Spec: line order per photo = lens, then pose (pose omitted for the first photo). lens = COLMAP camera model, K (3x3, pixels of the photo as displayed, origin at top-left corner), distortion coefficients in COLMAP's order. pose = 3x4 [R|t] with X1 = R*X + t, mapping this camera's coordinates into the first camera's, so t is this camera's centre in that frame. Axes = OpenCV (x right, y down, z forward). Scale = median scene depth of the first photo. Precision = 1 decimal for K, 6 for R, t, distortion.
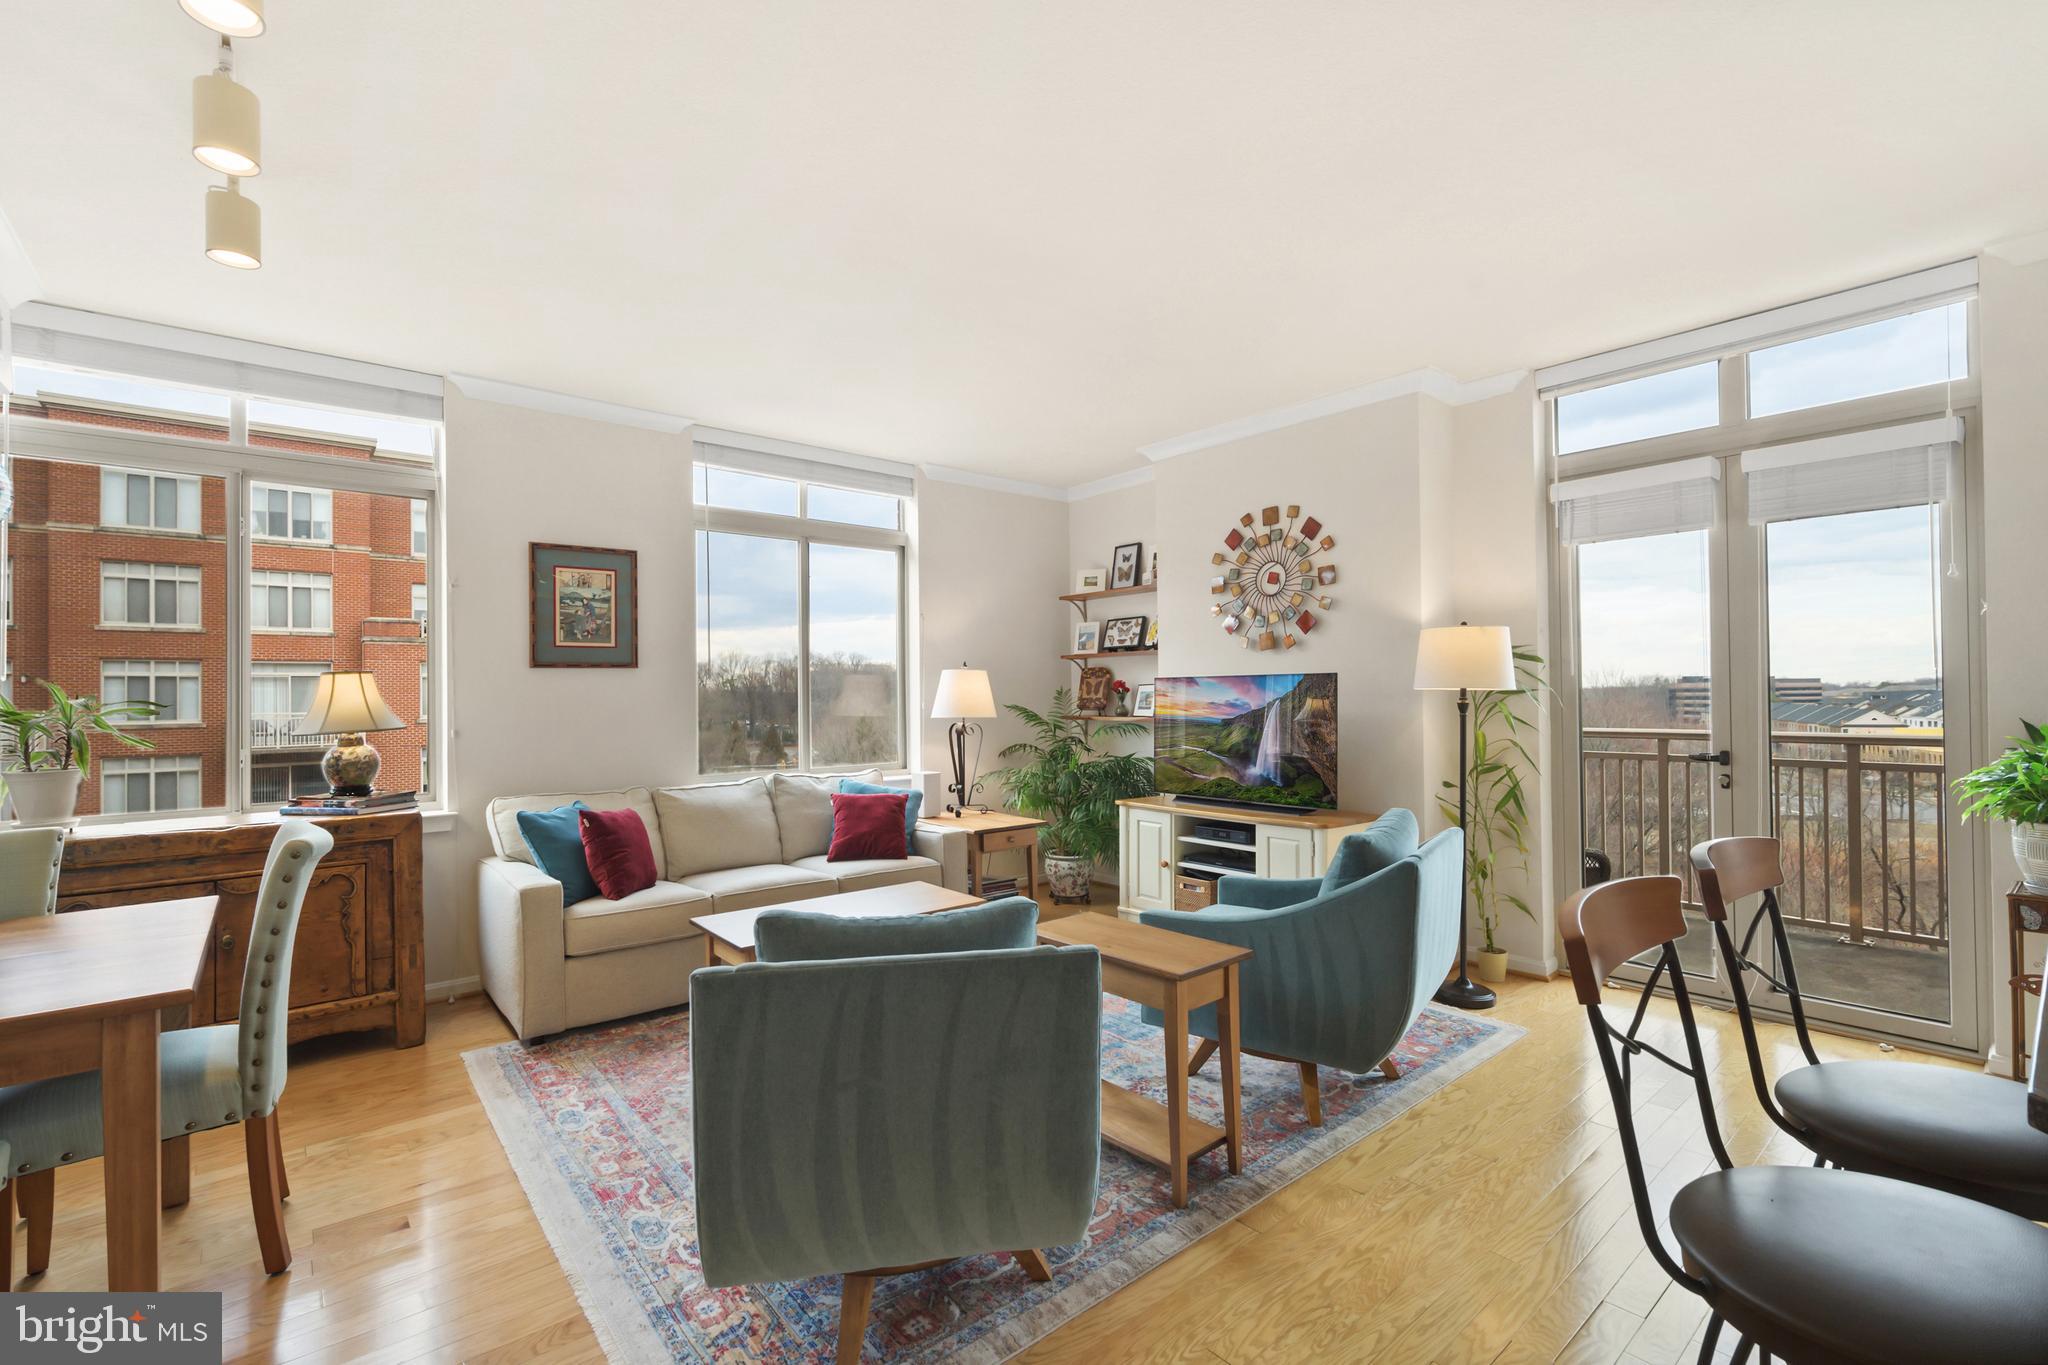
lens RADIAL K [[902.8, 0, 1023.2], [0, 902.8, 687.2], [0, 0, 1]] dist [-0.000829, -0.000414]
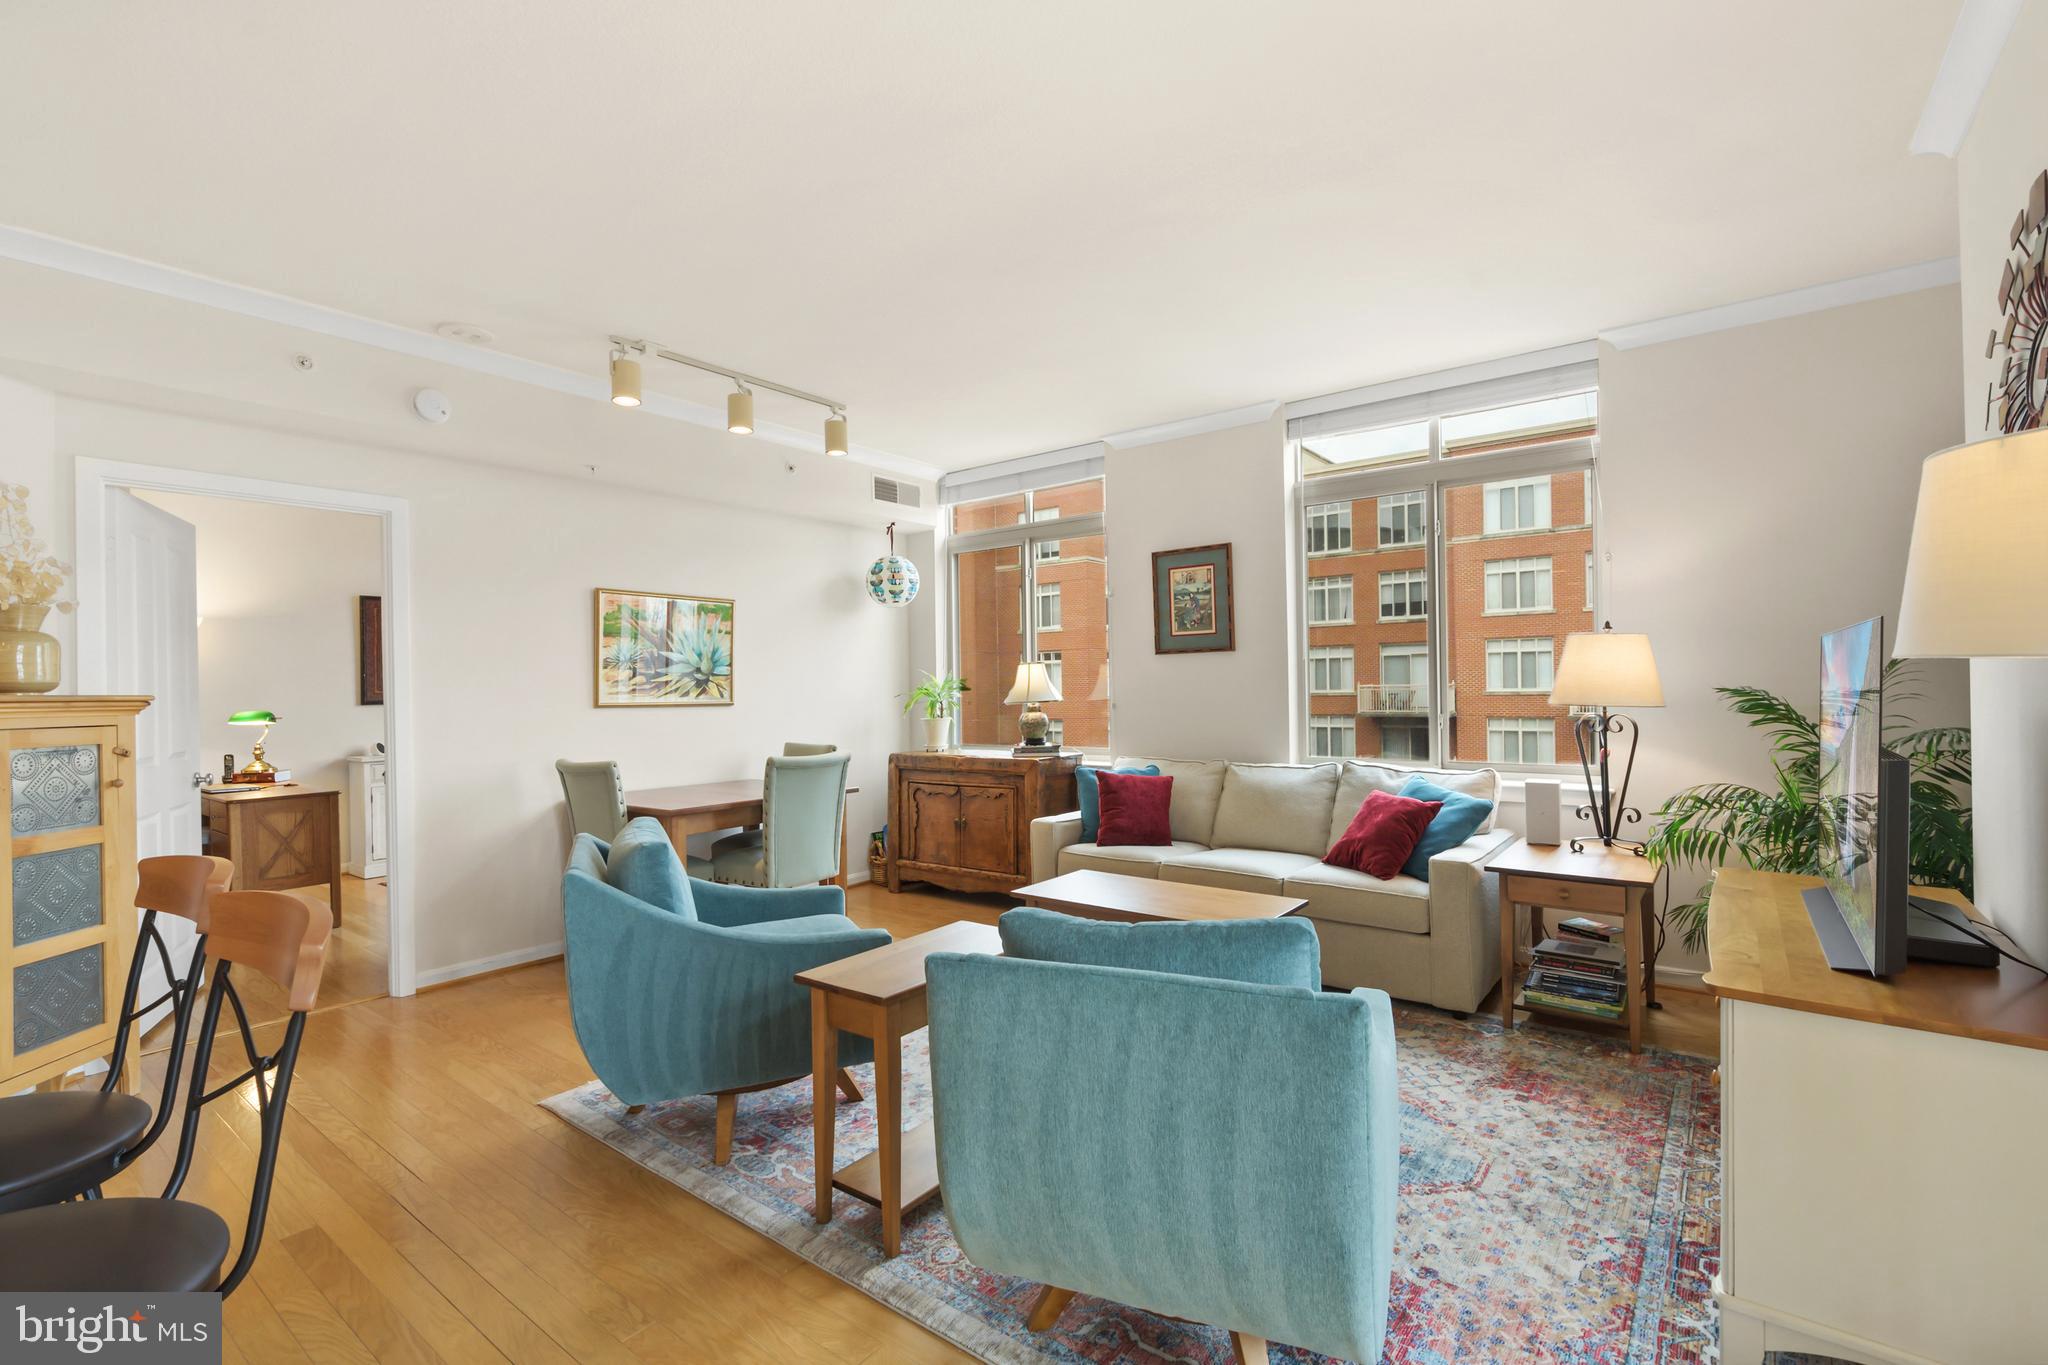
lens RADIAL K [[911.4, 0, 1018.2], [0, 911.4, 684.6], [0, 0, 1]] dist [-0.001898, -0.000238]
pose [[0.210556, 0.007918, -0.977550, 0.593920], [0.023972, 0.999625, 0.013261, -0.001381], [0.977288, -0.026226, 0.210287, 0.519216]]
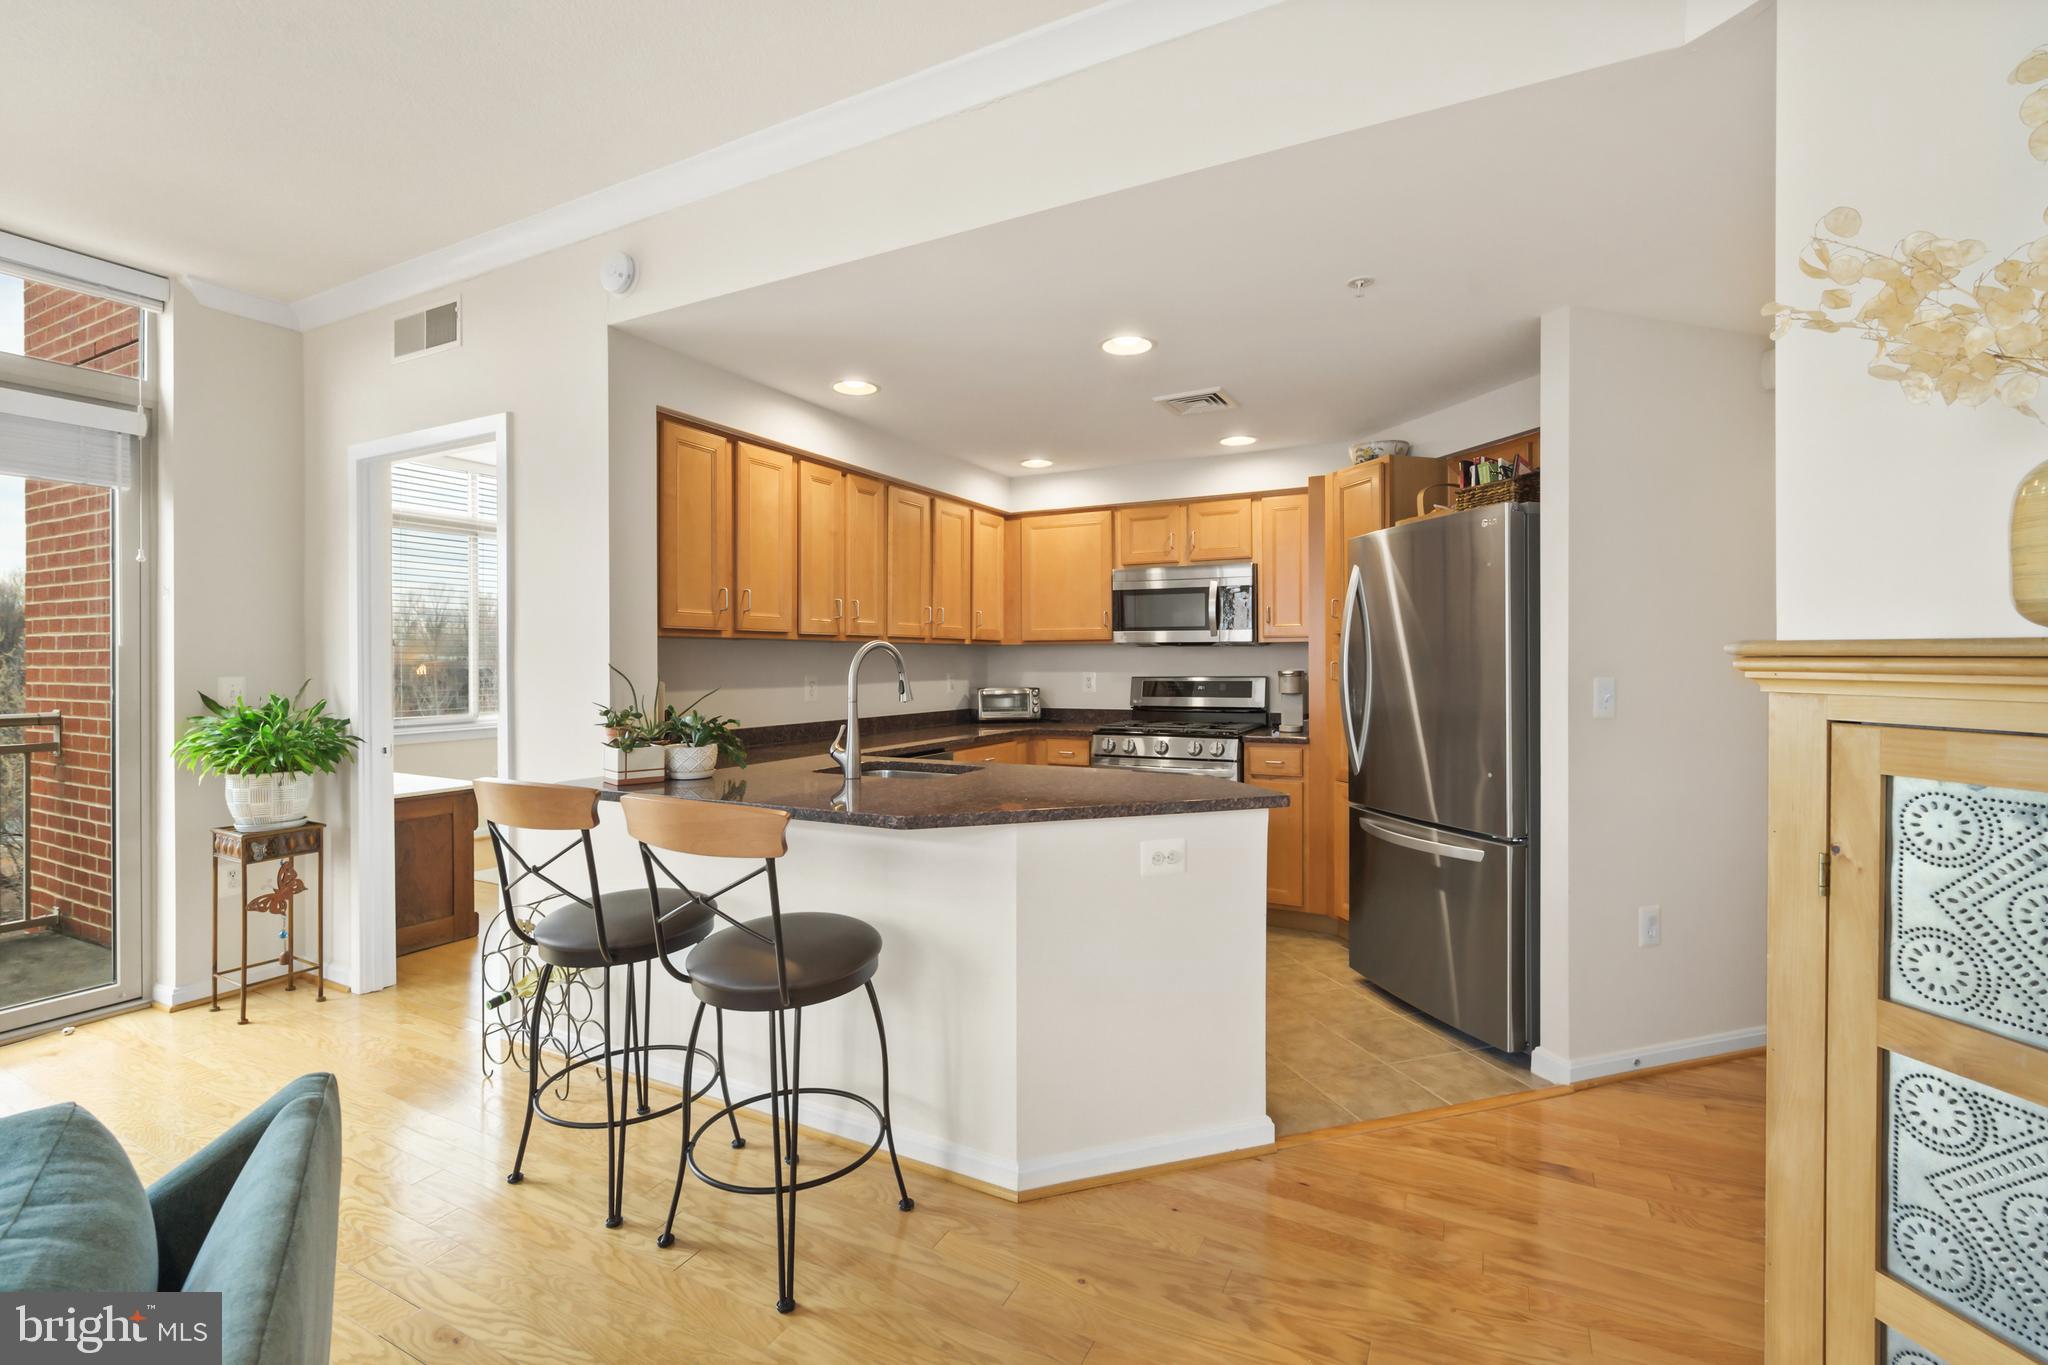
lens RADIAL K [[892.4, 0, 1029.1], [0, 892.4, 660.9], [0, 0, 1]] dist [-0.000137, -0.000205]
pose [[-0.382838, 0.012388, 0.923732, -0.249186], [-0.001647, 0.999899, -0.014092, 0.006718], [-0.923814, -0.006917, -0.382779, 0.295432]]
